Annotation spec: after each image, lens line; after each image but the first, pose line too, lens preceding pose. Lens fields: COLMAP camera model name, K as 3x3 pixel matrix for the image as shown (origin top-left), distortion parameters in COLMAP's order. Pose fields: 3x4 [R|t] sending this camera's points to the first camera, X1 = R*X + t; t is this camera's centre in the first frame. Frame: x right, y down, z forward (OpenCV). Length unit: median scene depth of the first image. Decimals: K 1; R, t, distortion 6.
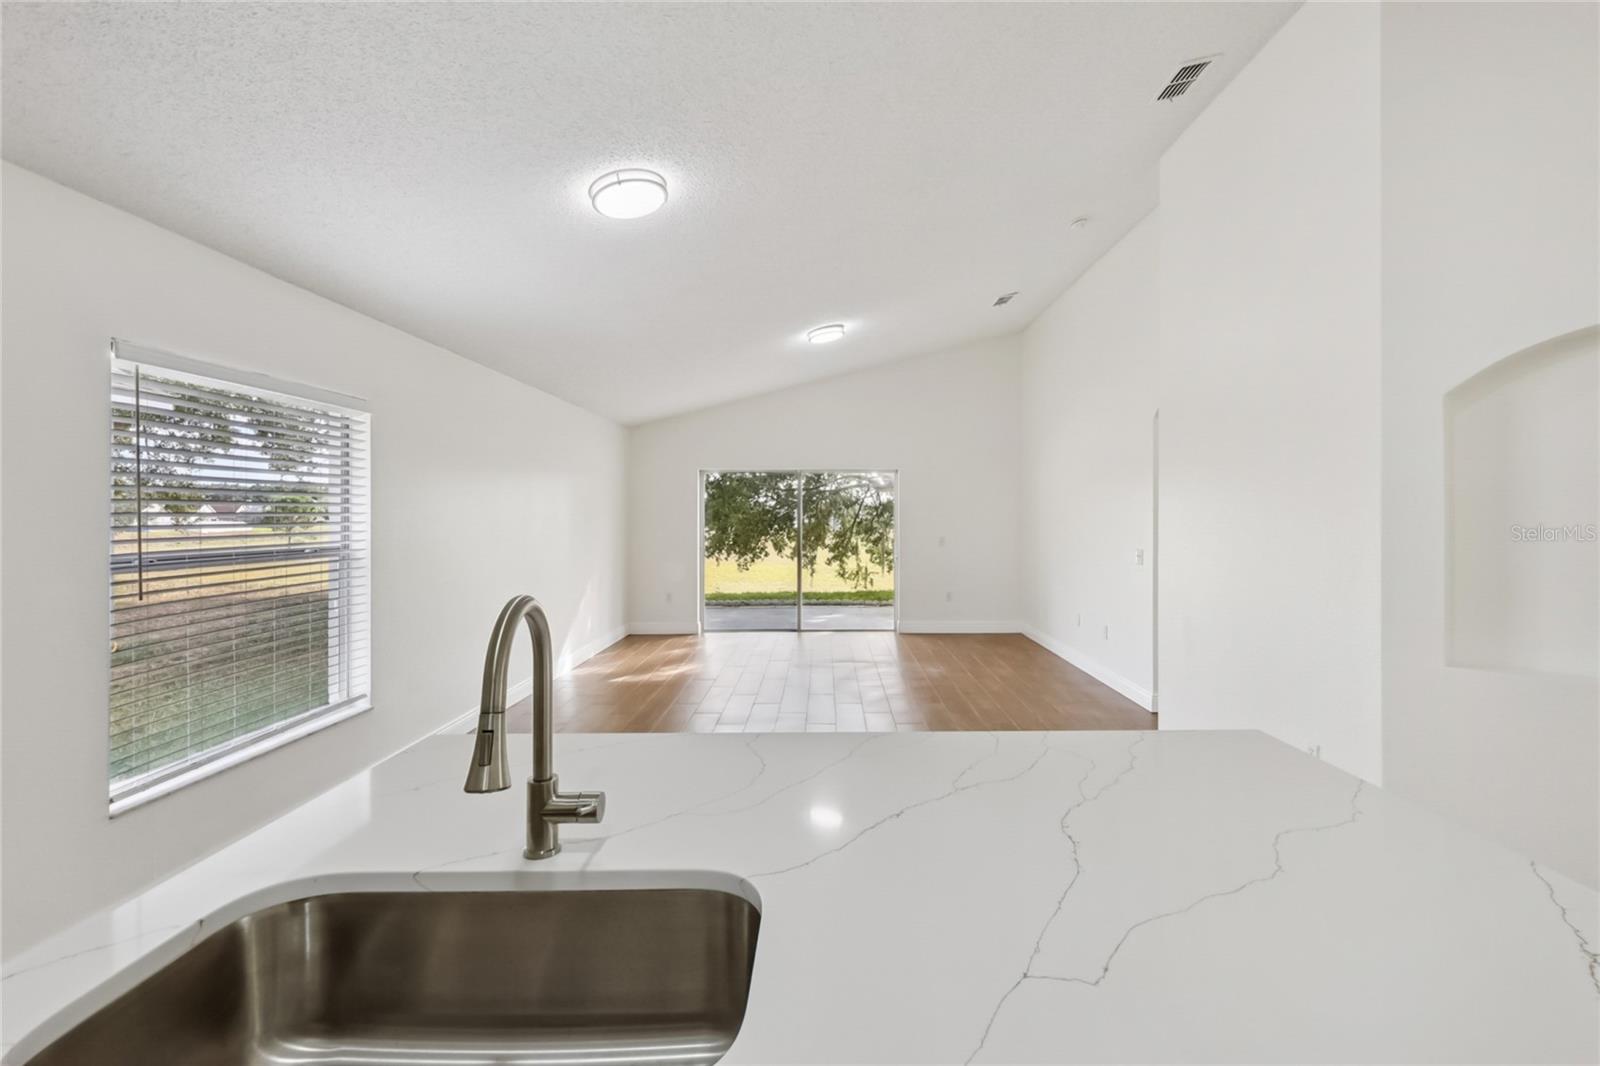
lens RADIAL K [[699.8, 0, 835.9], [0, 699.8, 520.6], [0, 0, 1]] dist [0.000254, -0.000037]
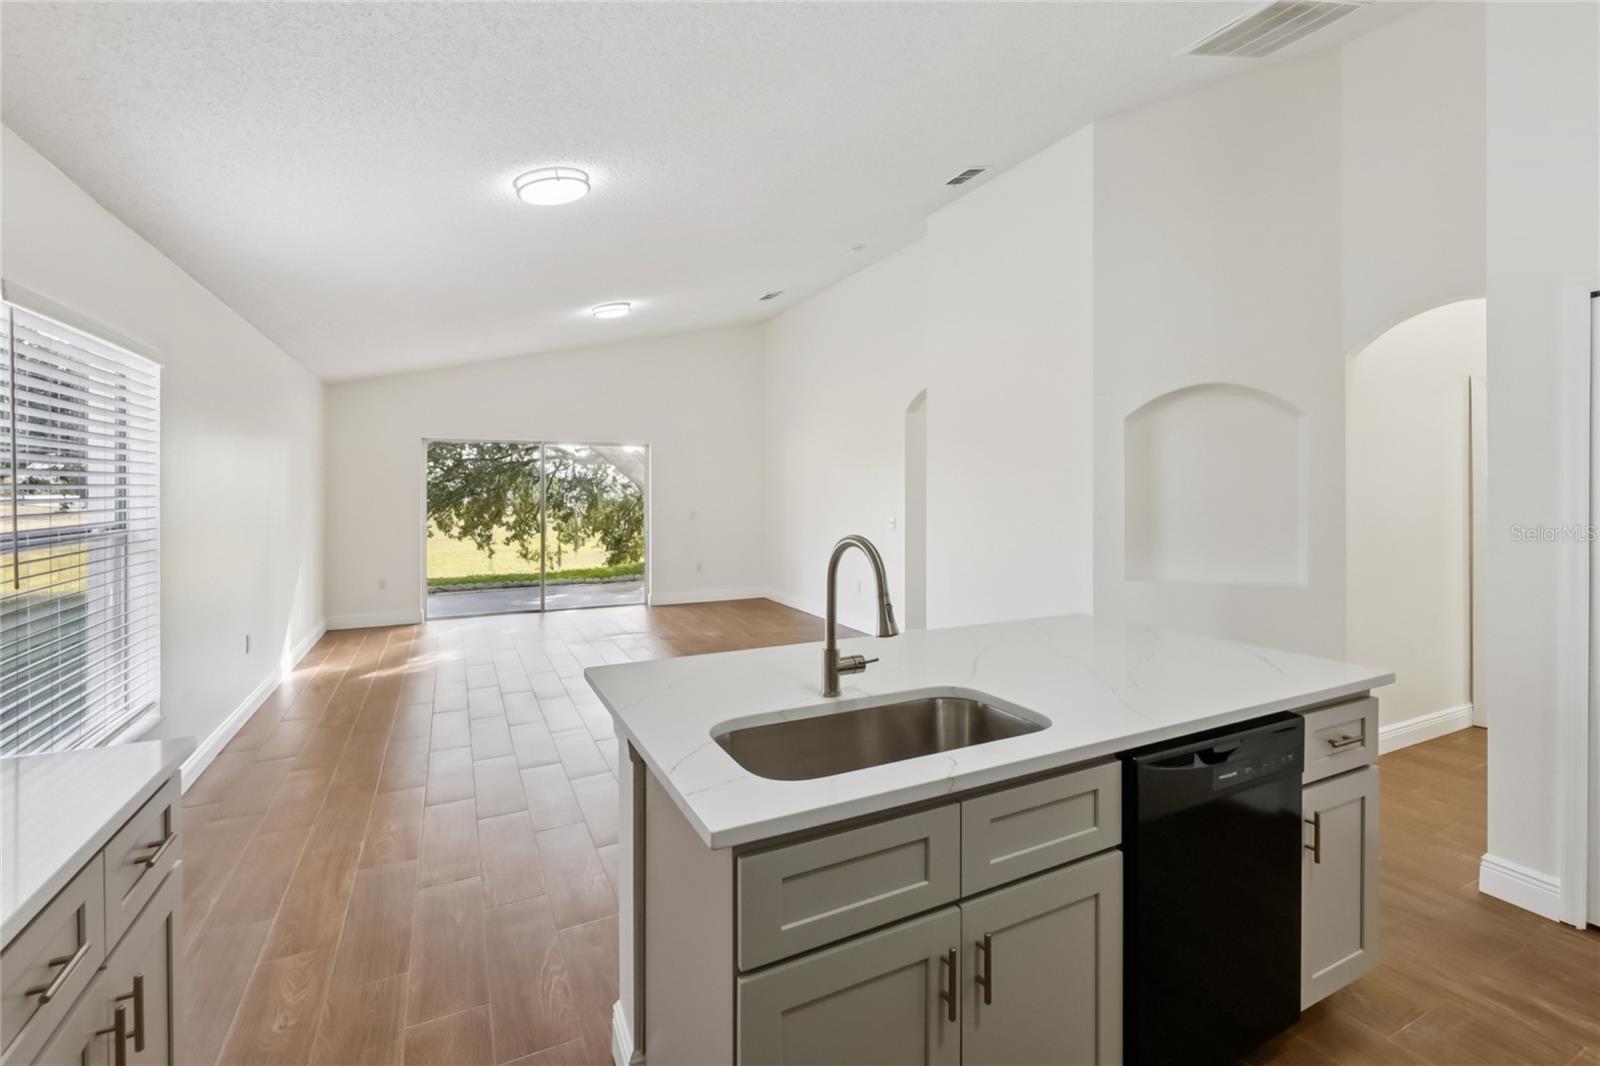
lens RADIAL K [[730.6, 0, 845.8], [0, 730.6, 493.9], [0, 0, 1]] dist [0.001163, 0.000630]
pose [[0.885153, -0.000859, 0.465298, -0.149893], [0.001793, 0.999997, -0.001565, 0.001087], [-0.465296, 0.002219, 0.885152, -0.066209]]
